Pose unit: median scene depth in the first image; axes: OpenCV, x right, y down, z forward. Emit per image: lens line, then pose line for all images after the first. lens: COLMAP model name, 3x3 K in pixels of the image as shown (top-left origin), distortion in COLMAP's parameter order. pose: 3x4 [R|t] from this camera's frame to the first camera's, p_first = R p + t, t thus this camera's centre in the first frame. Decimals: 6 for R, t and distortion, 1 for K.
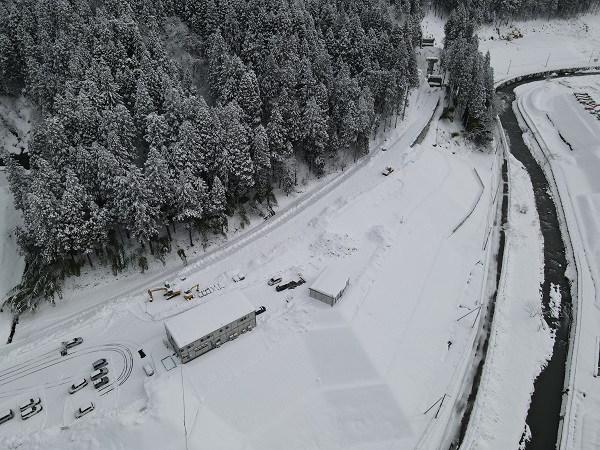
lens RADIAL K [[436.2, 0, 298.5], [0, 436.2, 226.1], [0, 0, 1]] dist [0.002604, 0.012550]
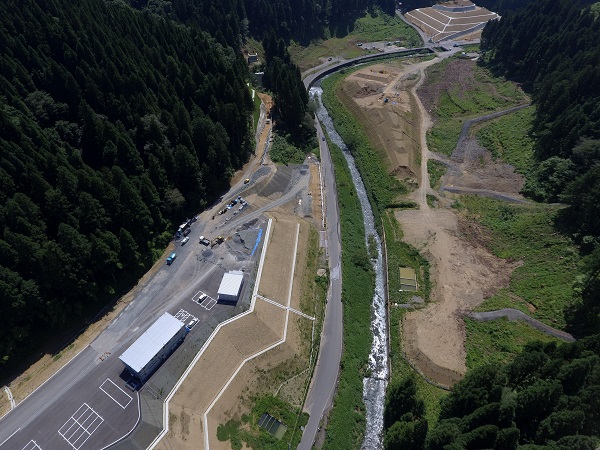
lens RADIAL K [[346.9, 0, 287.2], [0, 346.9, 225.5], [0, 0, 1]] dist [-0.005732, -0.000152]
pose [[0.930929, -0.252868, 0.263494, -0.004655], [0.218263, 0.963708, 0.153715, -0.142396], [-0.292801, -0.085586, 0.952335, -0.079431]]
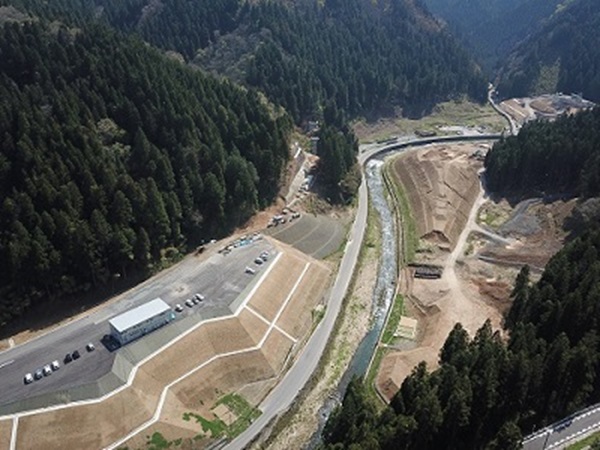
lens RADIAL K [[454.2, 0, 306.3], [0, 454.2, 226.6], [0, 0, 1]] dist [0.018961, -0.020128]
pose [[0.986097, -0.058263, 0.155620, 0.095908], [0.081740, 0.985453, -0.149001, 0.132258], [-0.144675, 0.159650, 0.976515, -0.465938]]
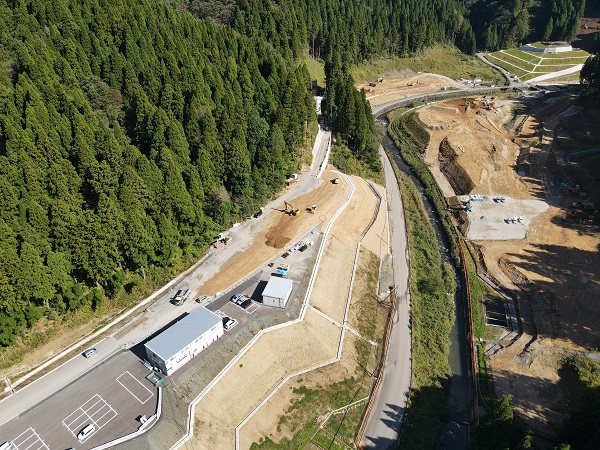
lens RADIAL K [[436.2, 0, 296.4], [0, 436.2, 224.9], [0, 0, 1]] dist [0.002604, 0.012550]
pose [[0.965066, -0.129829, 0.227581, -0.098192], [0.147872, 0.986931, -0.064042, 0.034565], [-0.216292, 0.095457, 0.971651, -0.134731]]
